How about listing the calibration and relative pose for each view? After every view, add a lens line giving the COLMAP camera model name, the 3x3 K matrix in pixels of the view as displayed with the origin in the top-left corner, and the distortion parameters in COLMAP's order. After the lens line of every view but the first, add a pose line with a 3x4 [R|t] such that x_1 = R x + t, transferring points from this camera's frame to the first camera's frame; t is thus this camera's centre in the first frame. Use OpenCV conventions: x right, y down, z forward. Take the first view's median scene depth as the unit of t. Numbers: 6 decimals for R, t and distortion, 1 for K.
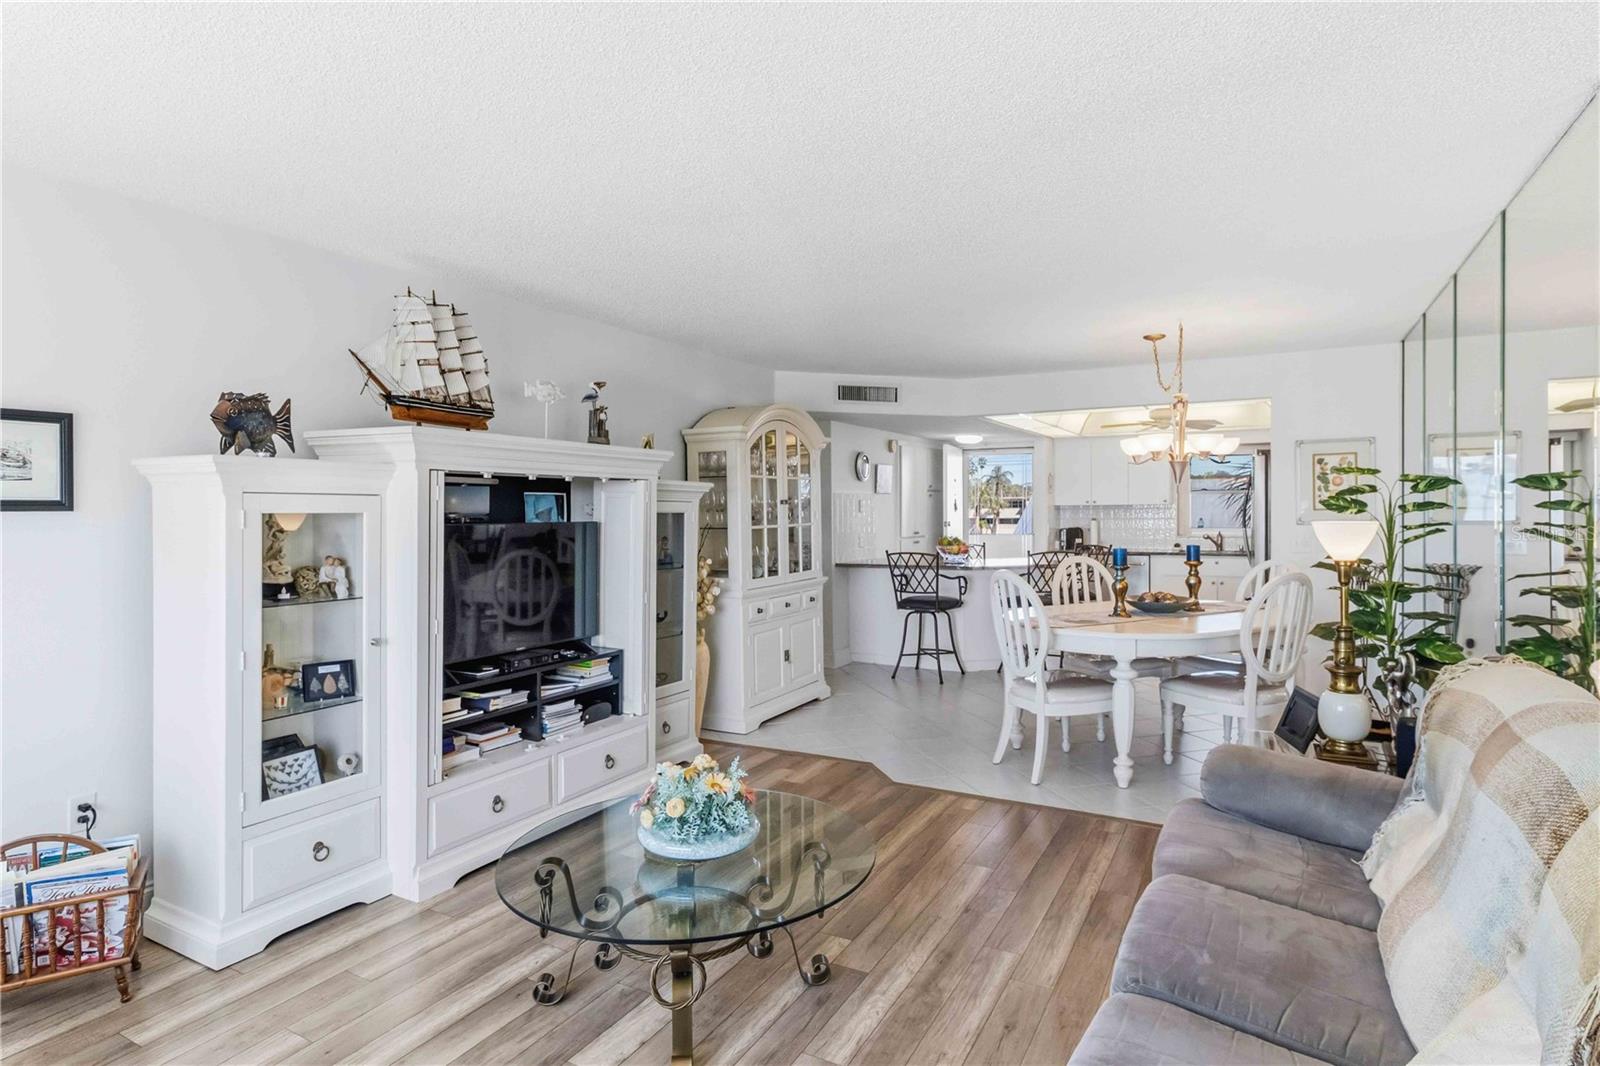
lens RADIAL K [[837.4, 0, 800.0], [0, 837.4, 533.0], [0, 0, 1]] dist [-0.016188, 0.000040]
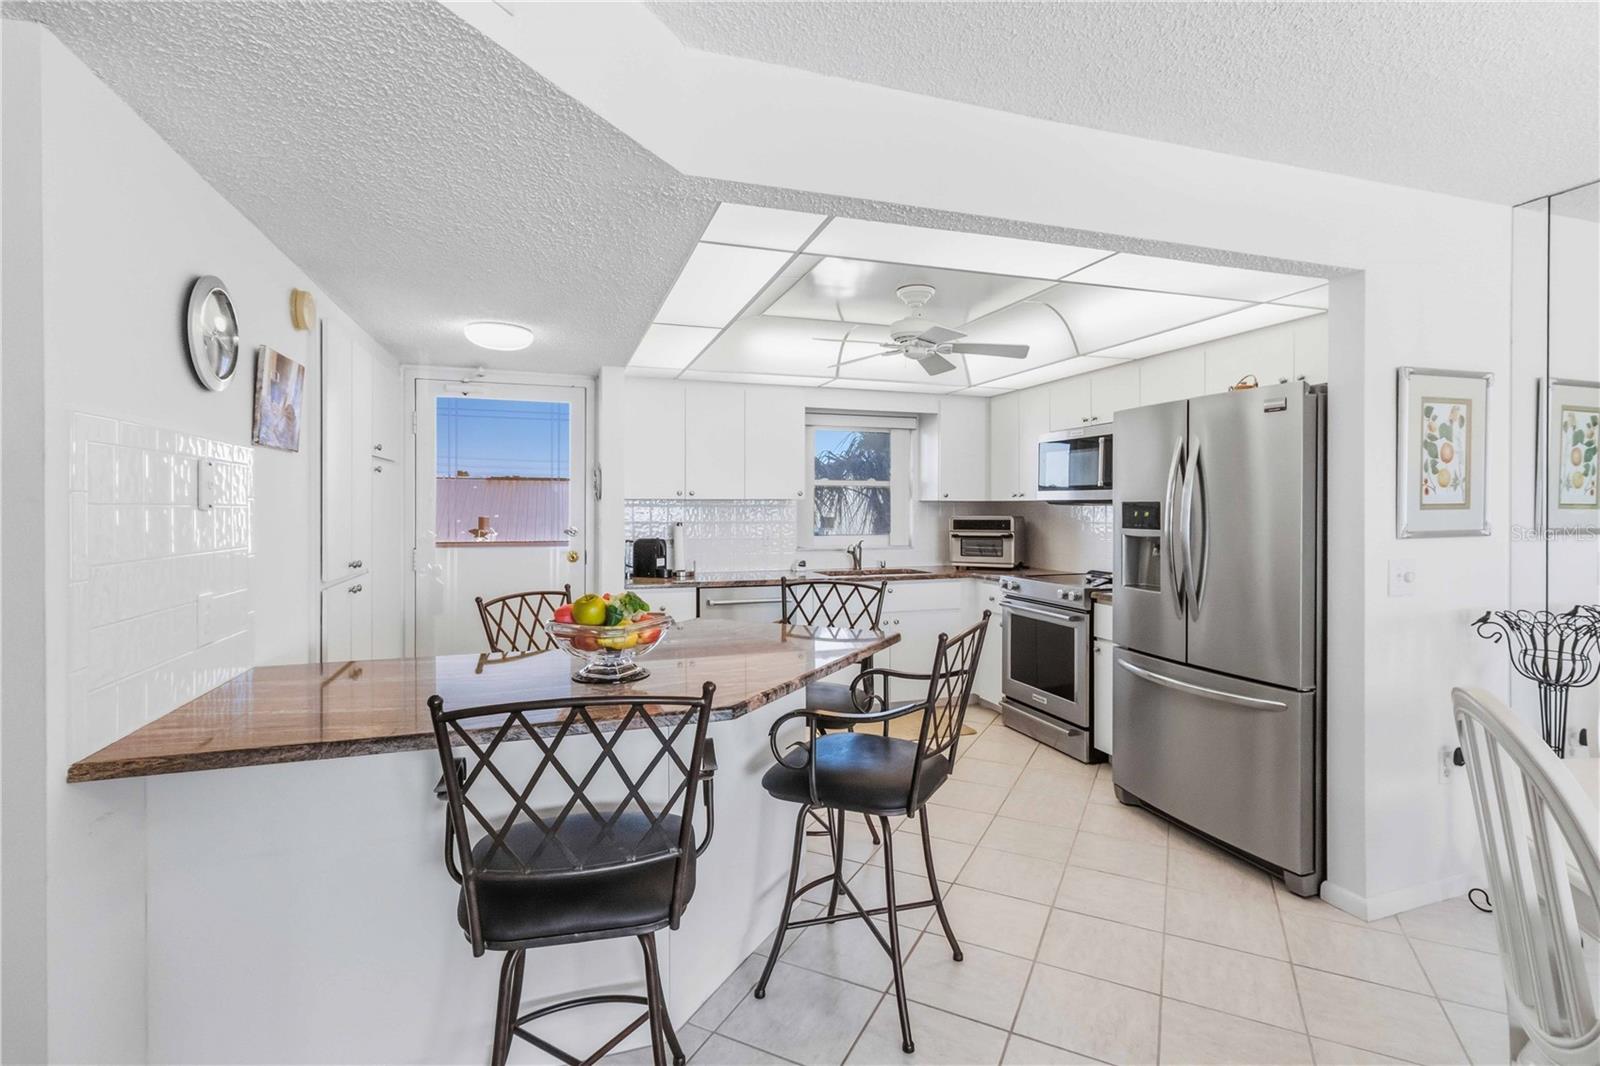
lens RADIAL K [[760.9, 0, 806.3], [0, 760.9, 500.0], [0, 0, 1]] dist [0.000612, 0.000129]
pose [[0.671598, 0.015383, 0.740756, 0.028204], [0.015072, 0.999294, -0.034417, -0.020176], [-0.740763, 0.034279, 0.670892, 0.858587]]
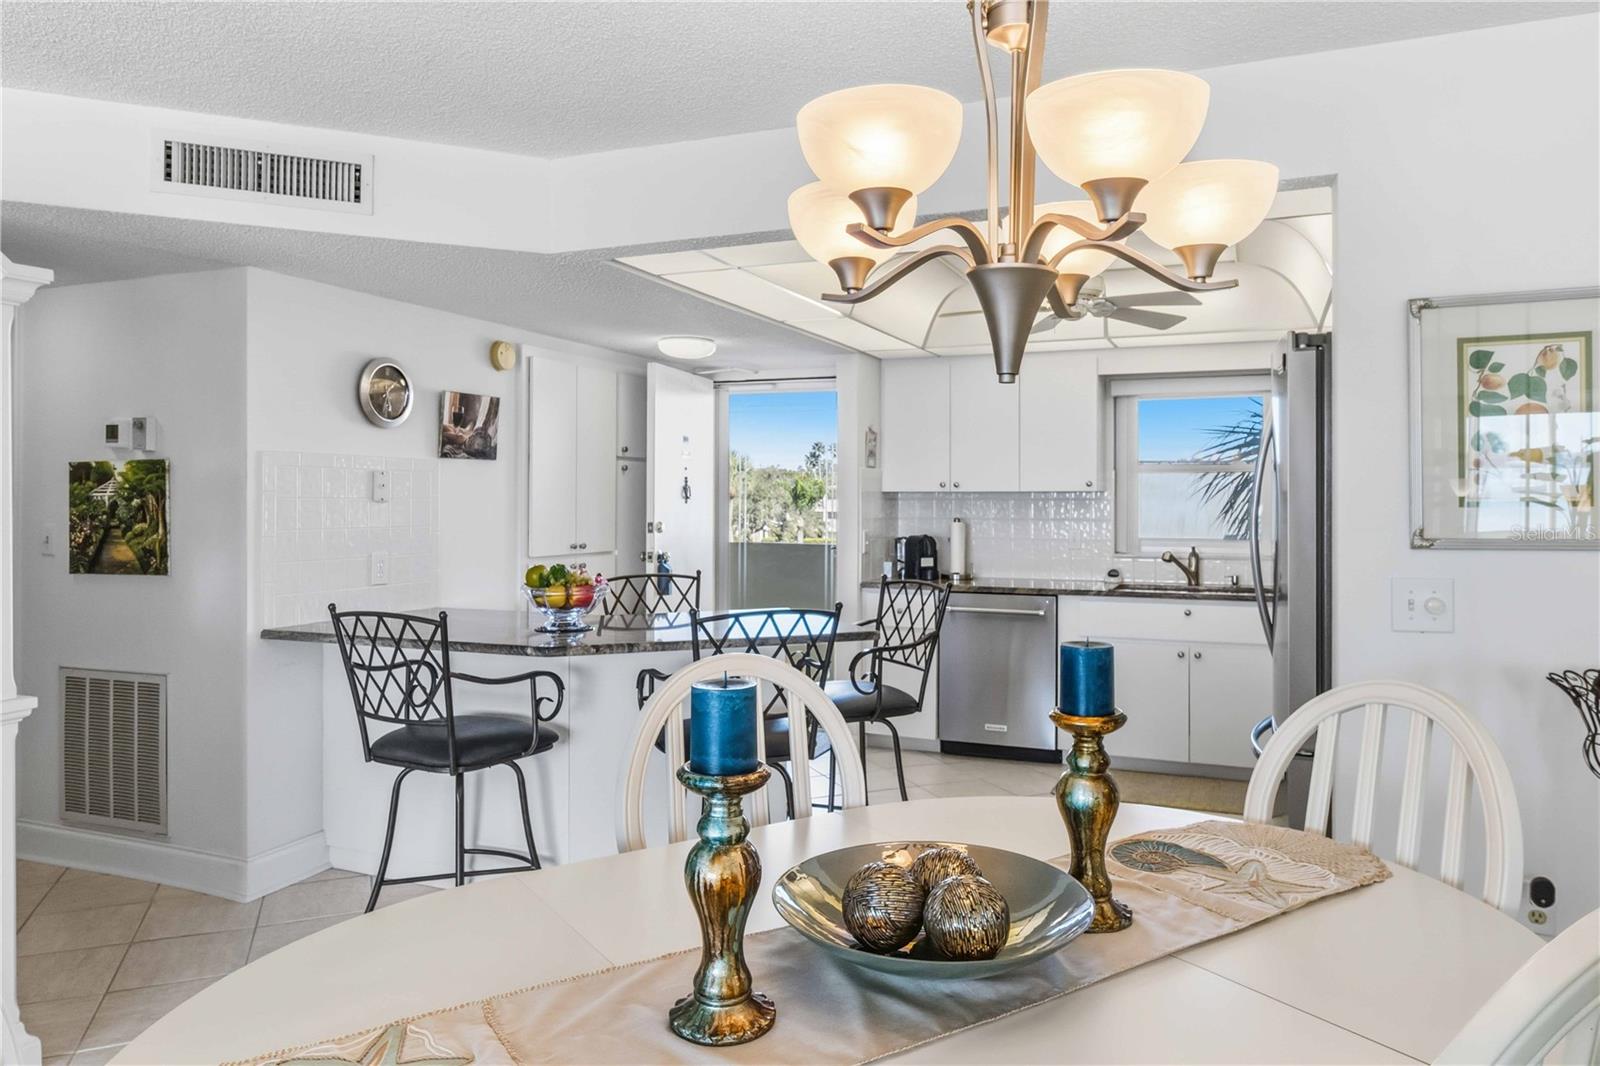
lens RADIAL K [[1078.2, 0, 808.0], [0, 1078.2, 496.7], [0, 0, 1]] dist [-0.001112, -0.002040]
pose [[0.992533, 0.011166, 0.121467, 0.269156], [-0.007372, 0.999472, -0.031638, -0.013616], [-0.121756, 0.030507, 0.992091, 0.533812]]
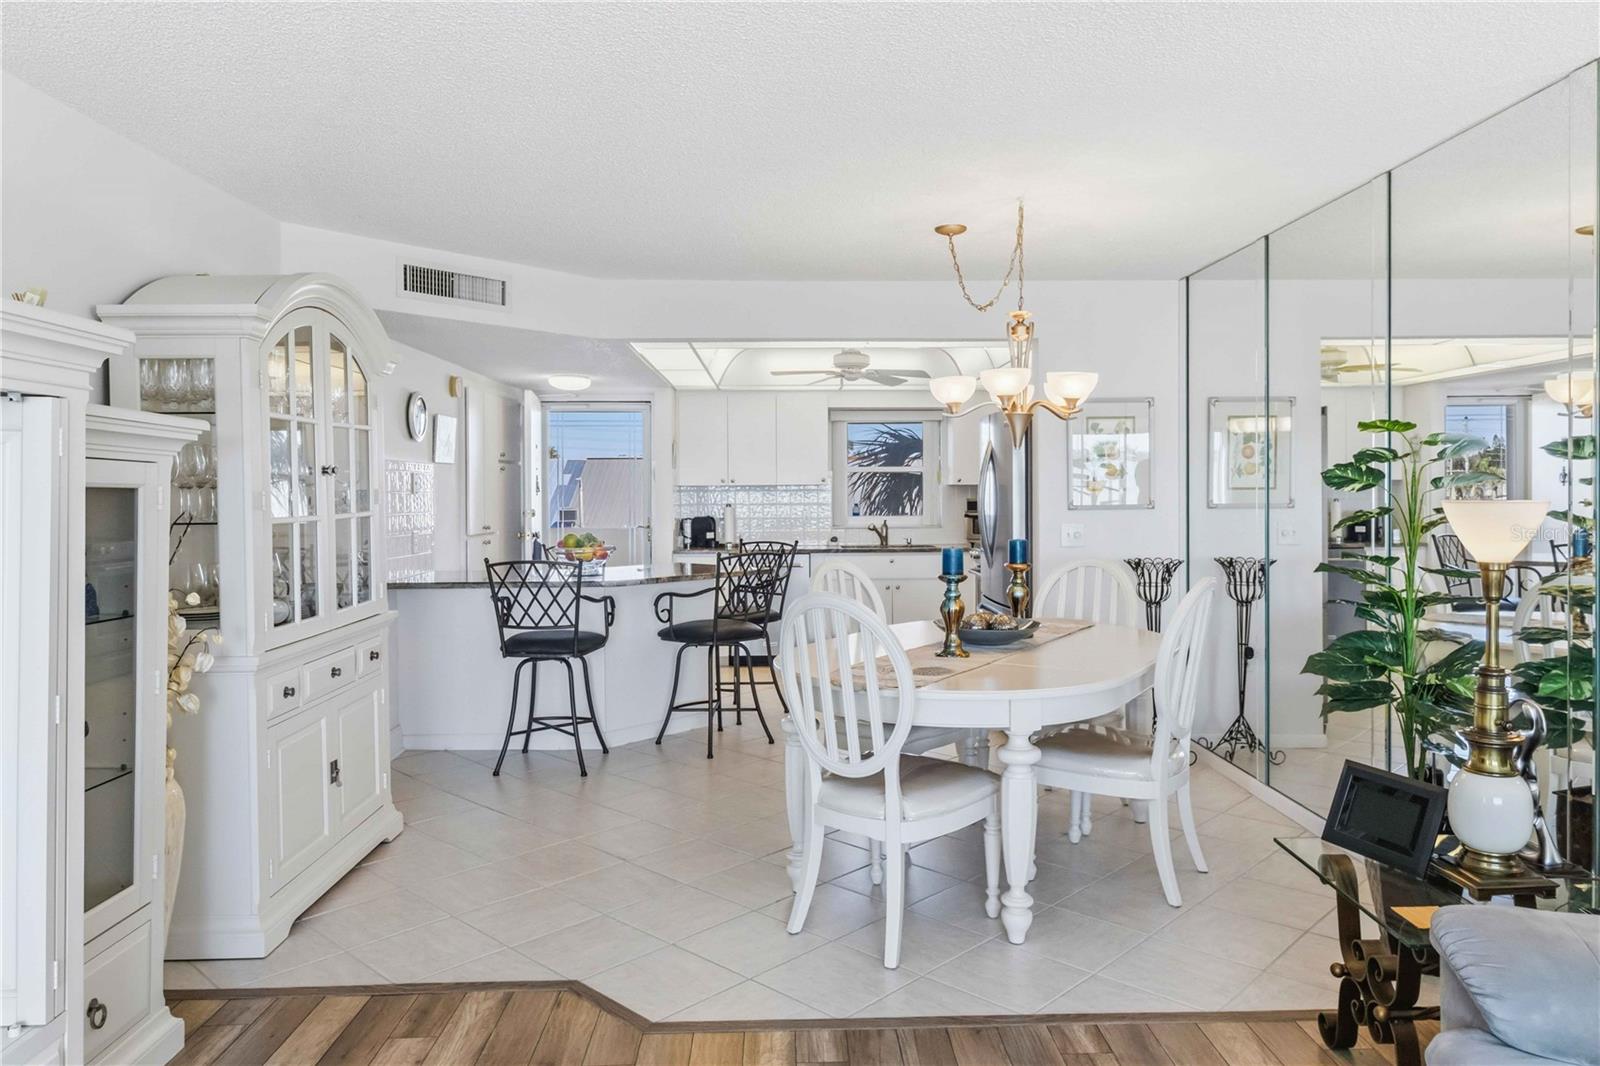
lens RADIAL K [[1059.9, 0, 803.2], [0, 1059.9, 516.2], [0, 0, 1]] dist [-0.003494, -0.001955]
pose [[0.860173, -0.008075, 0.509938, -0.087741], [0.012752, 0.999903, -0.005677, -0.001716], [-0.509843, 0.011386, 0.860192, 0.266867]]
